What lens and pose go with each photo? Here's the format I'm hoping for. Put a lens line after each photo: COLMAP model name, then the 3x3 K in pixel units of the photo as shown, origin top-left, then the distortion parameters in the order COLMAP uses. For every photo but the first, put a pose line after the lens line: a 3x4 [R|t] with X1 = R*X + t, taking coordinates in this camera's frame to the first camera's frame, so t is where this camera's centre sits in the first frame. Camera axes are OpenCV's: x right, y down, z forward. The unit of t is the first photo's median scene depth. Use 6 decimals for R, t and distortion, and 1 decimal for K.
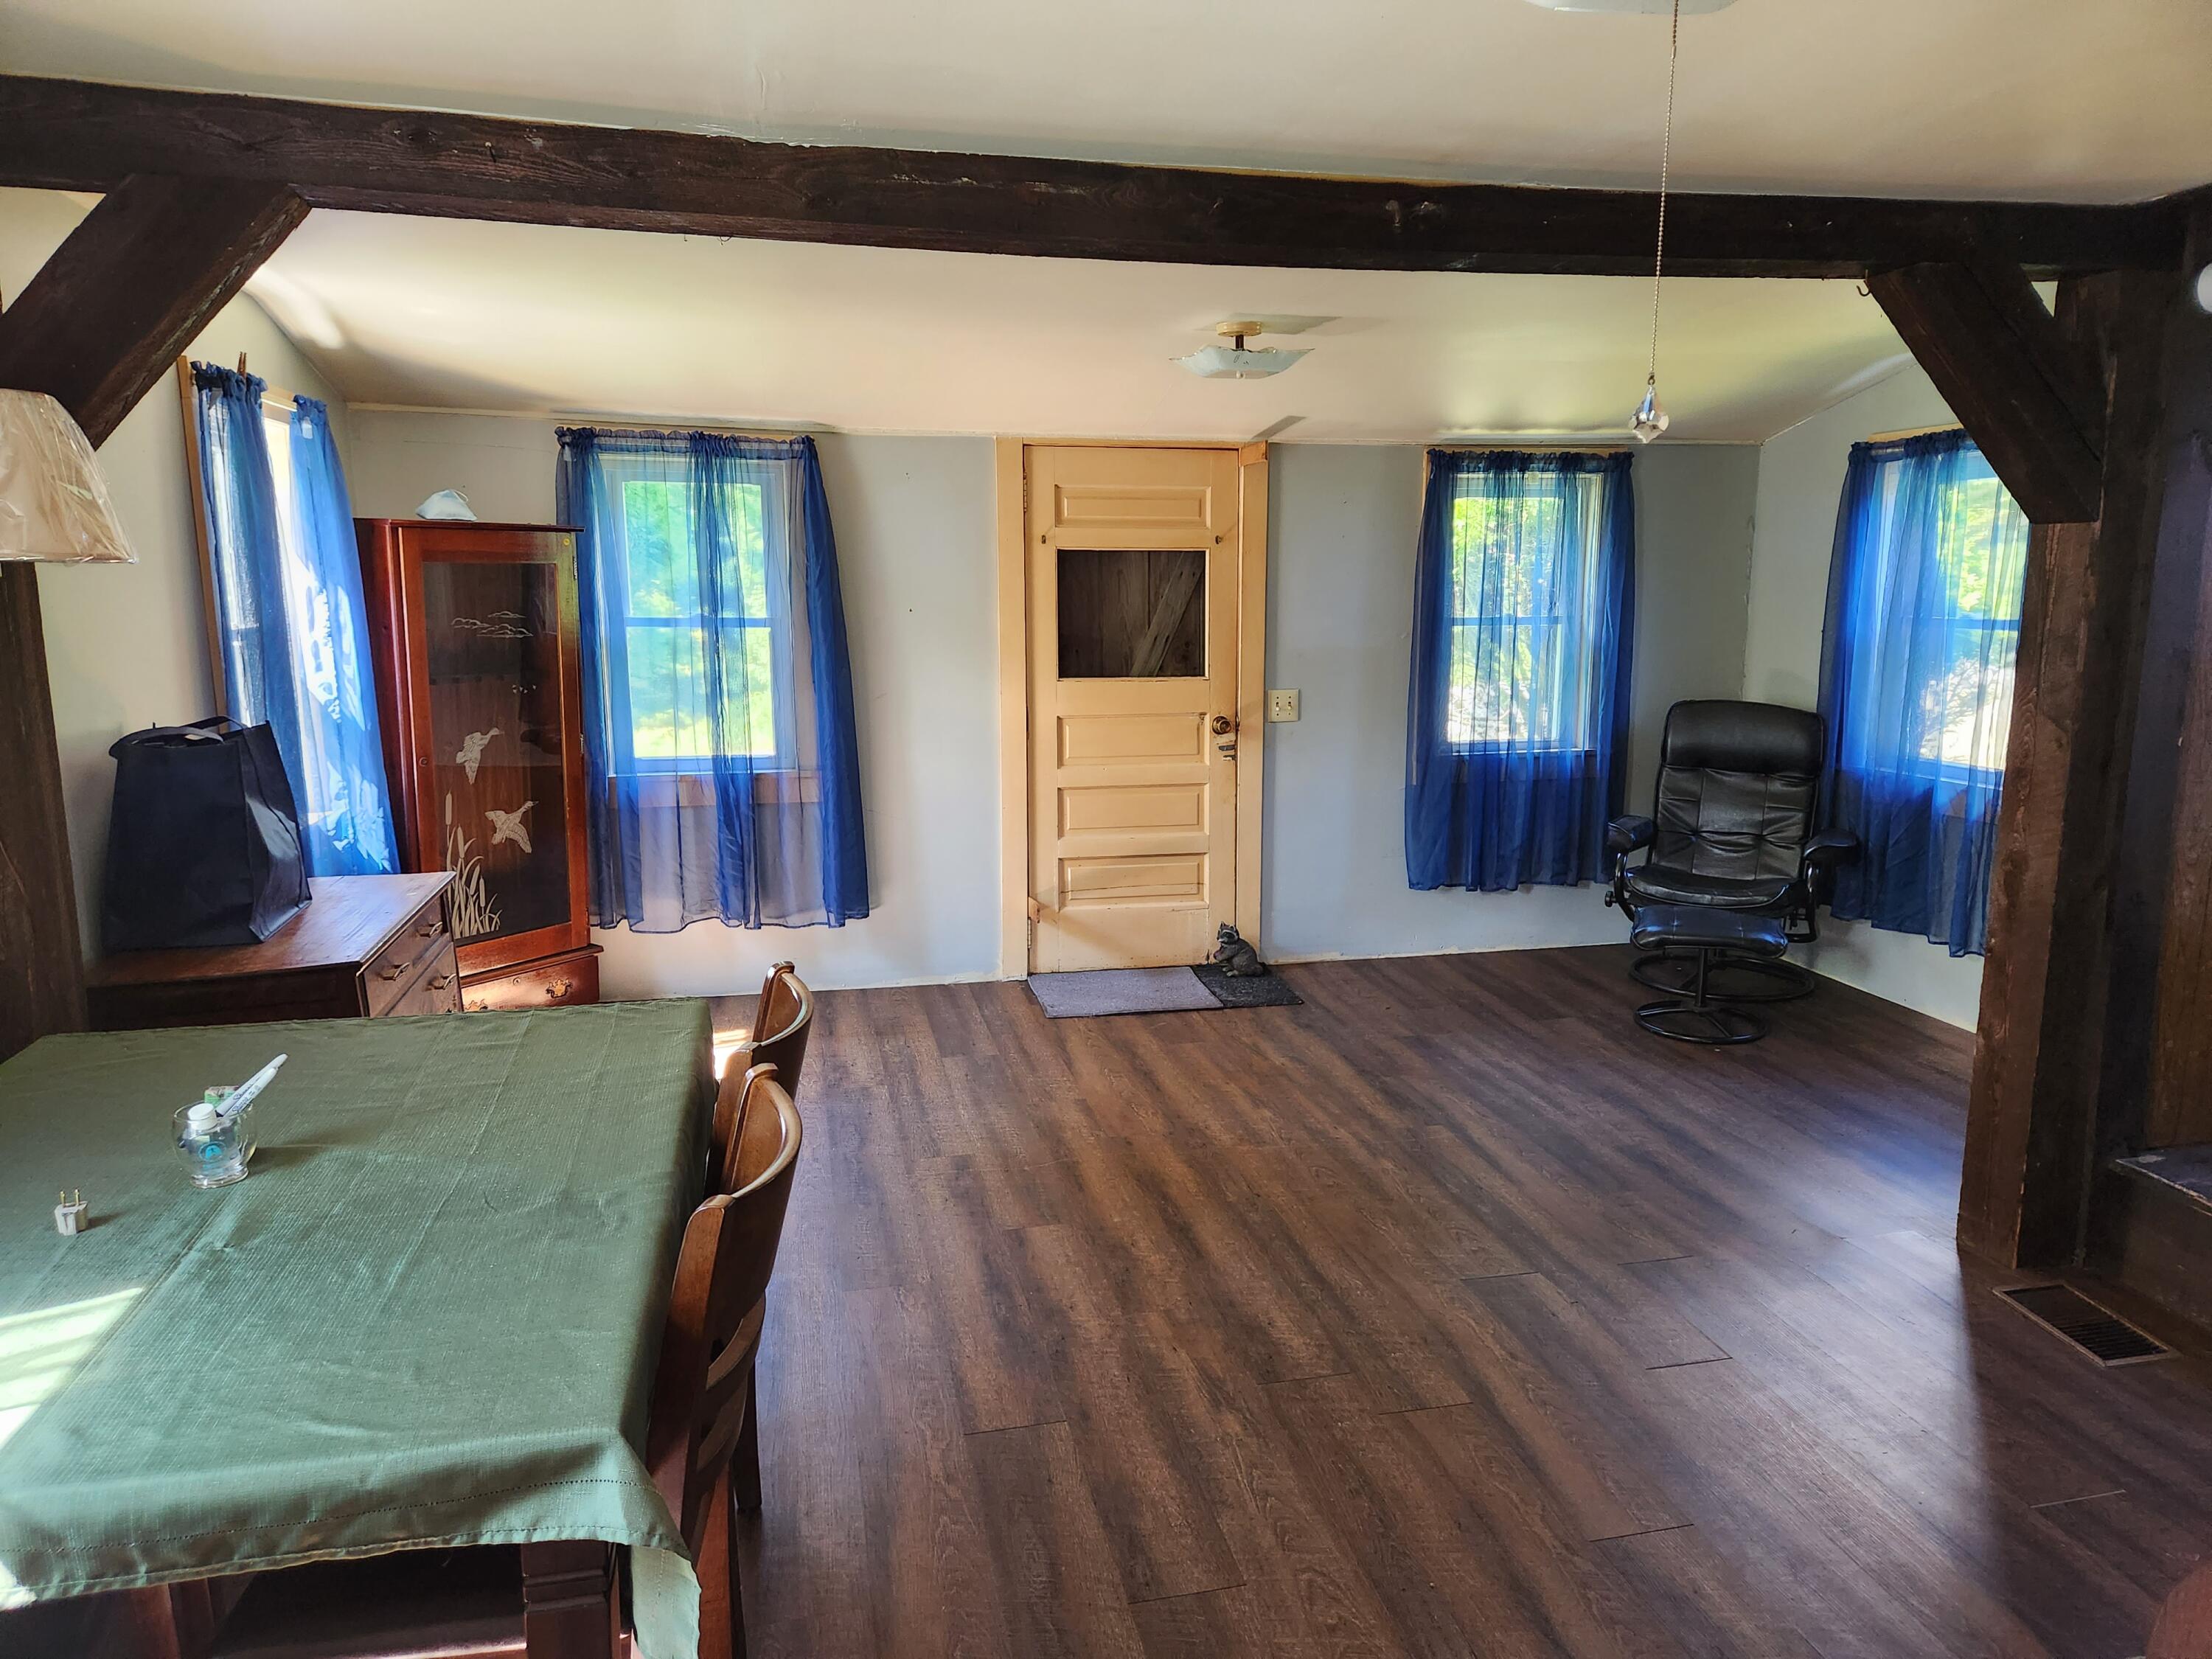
lens RADIAL K [[1472.9, 0, 1104.8], [0, 1472.9, 892.0], [0, 0, 1]] dist [0.078227, -0.076906]
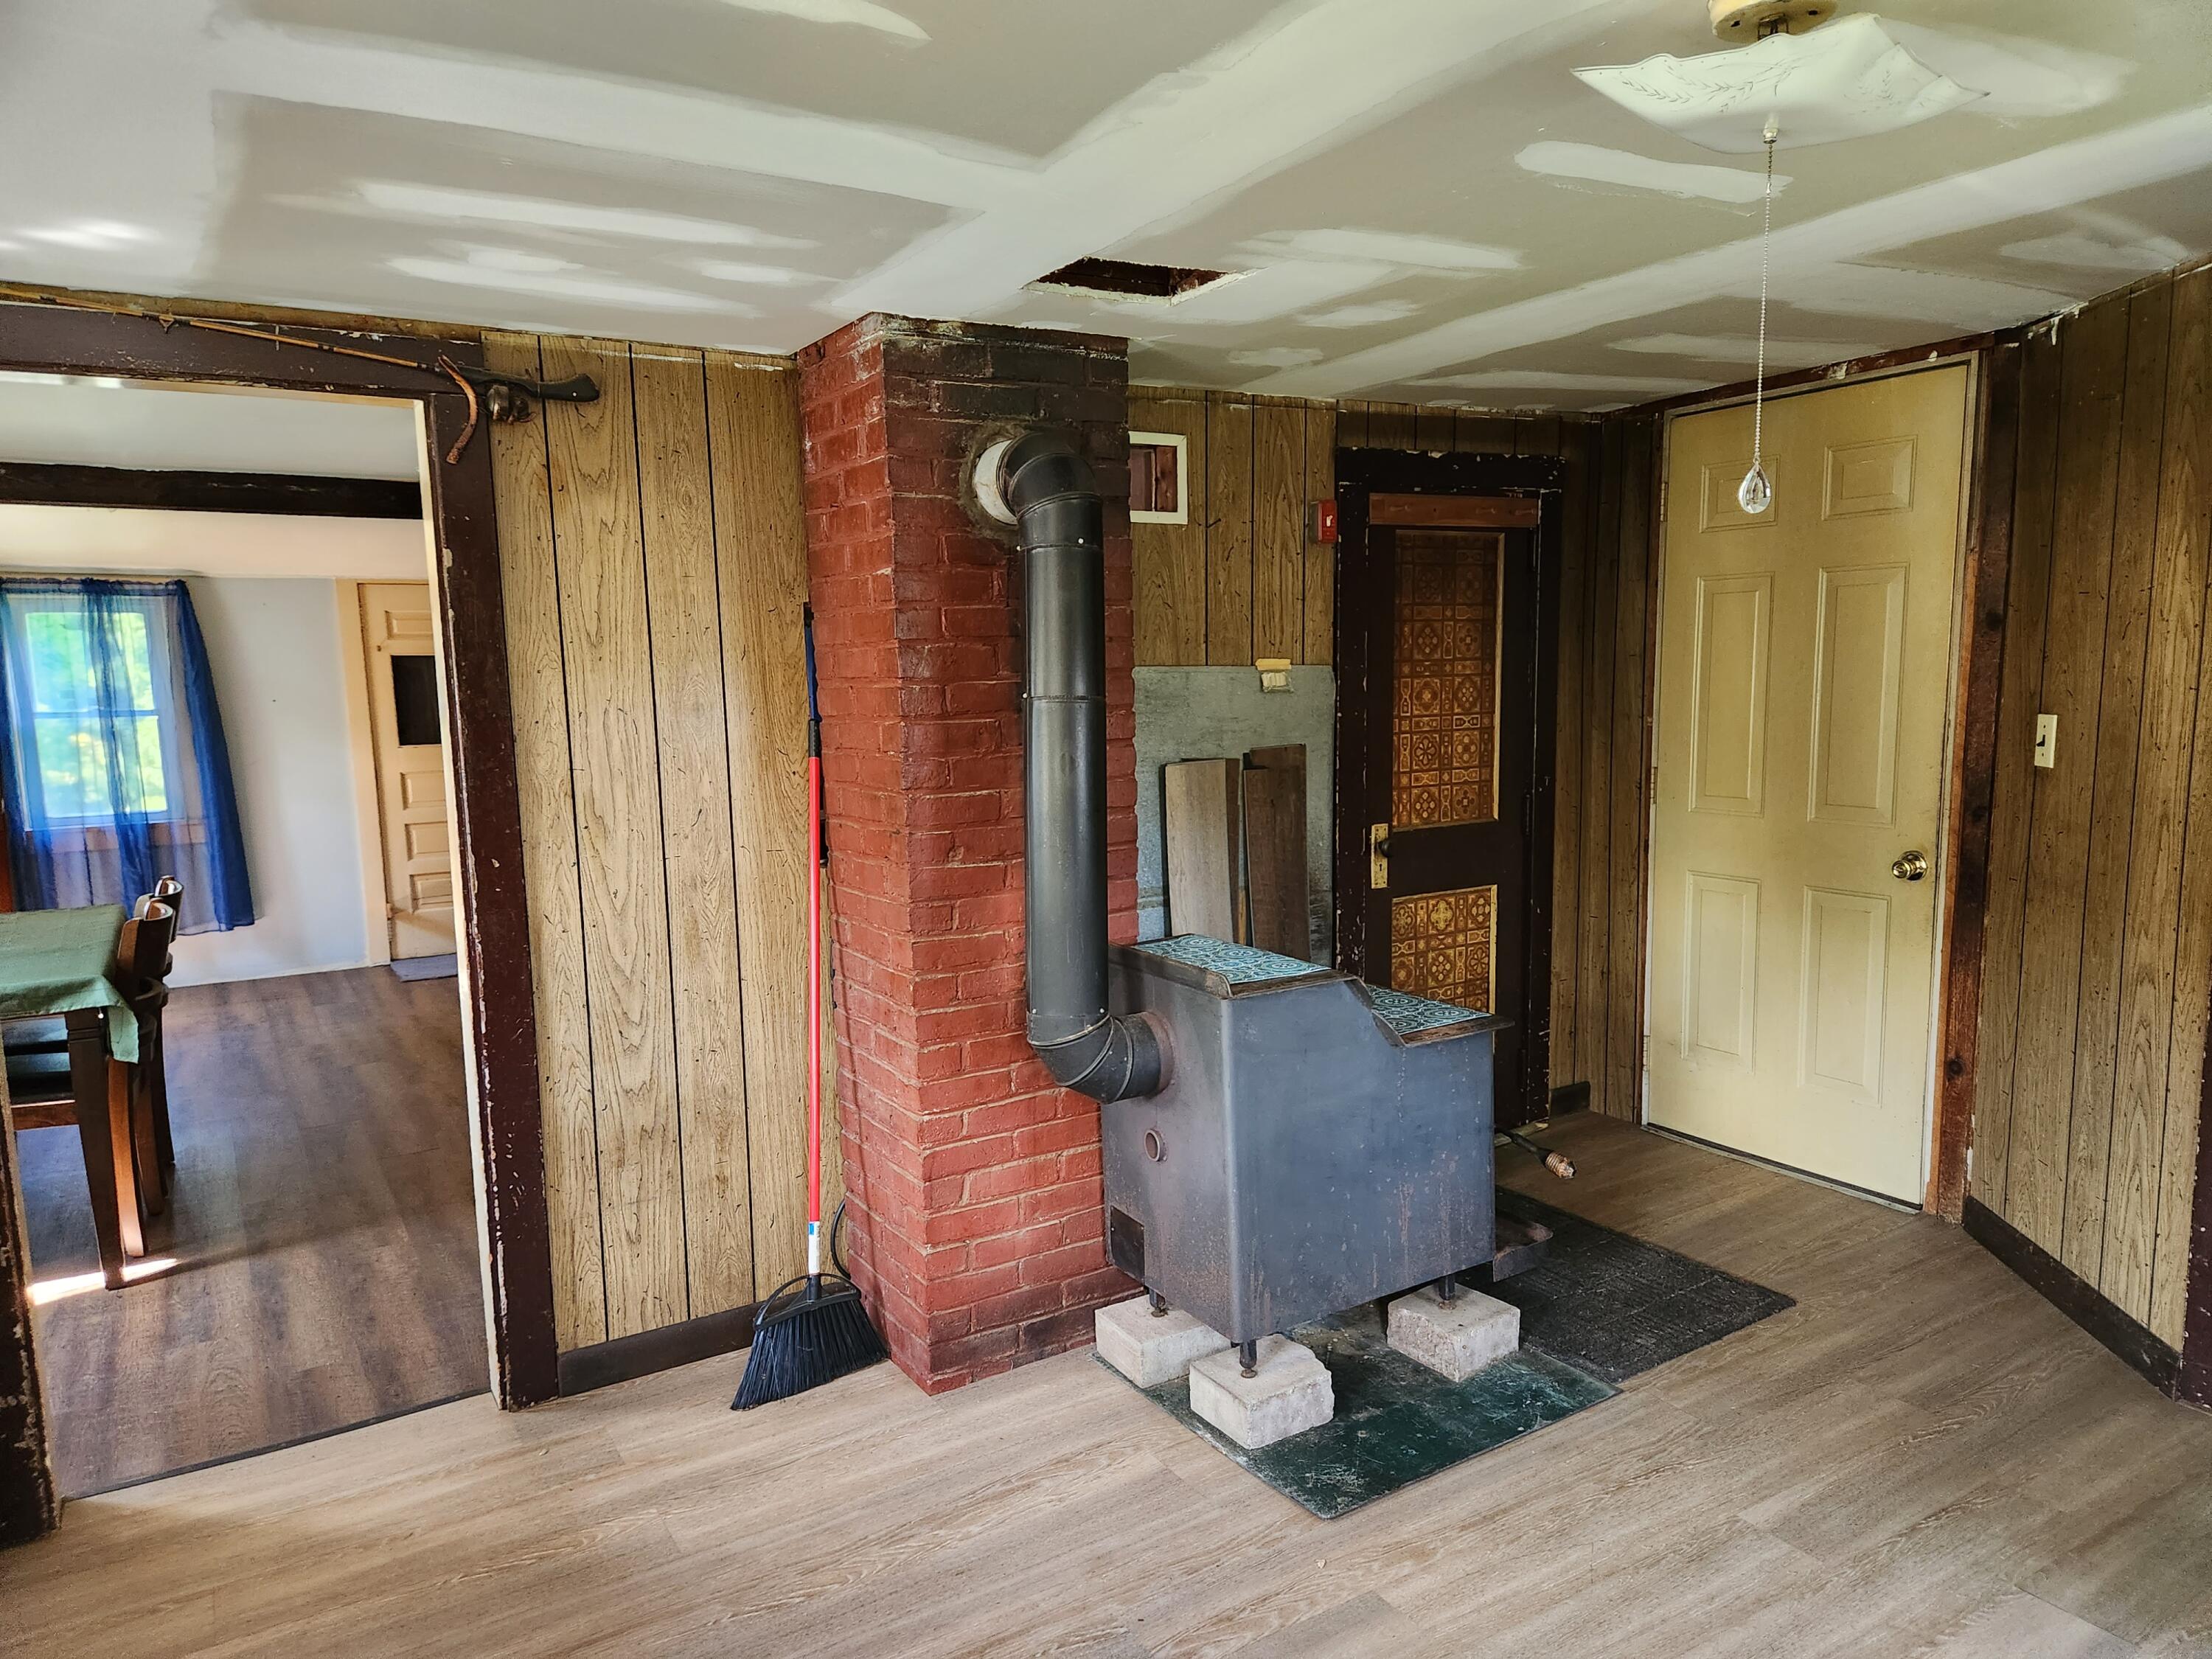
lens RADIAL K [[1472.9, 0, 1104.8], [0, 1472.9, 892.0], [0, 0, 1]] dist [0.078227, -0.076906]
pose [[0.943619, -0.070042, 0.323539, 0.141646], [0.088372, 0.995189, -0.042296, 0.120293], [-0.319020, 0.068503, 0.945269, -0.584046]]
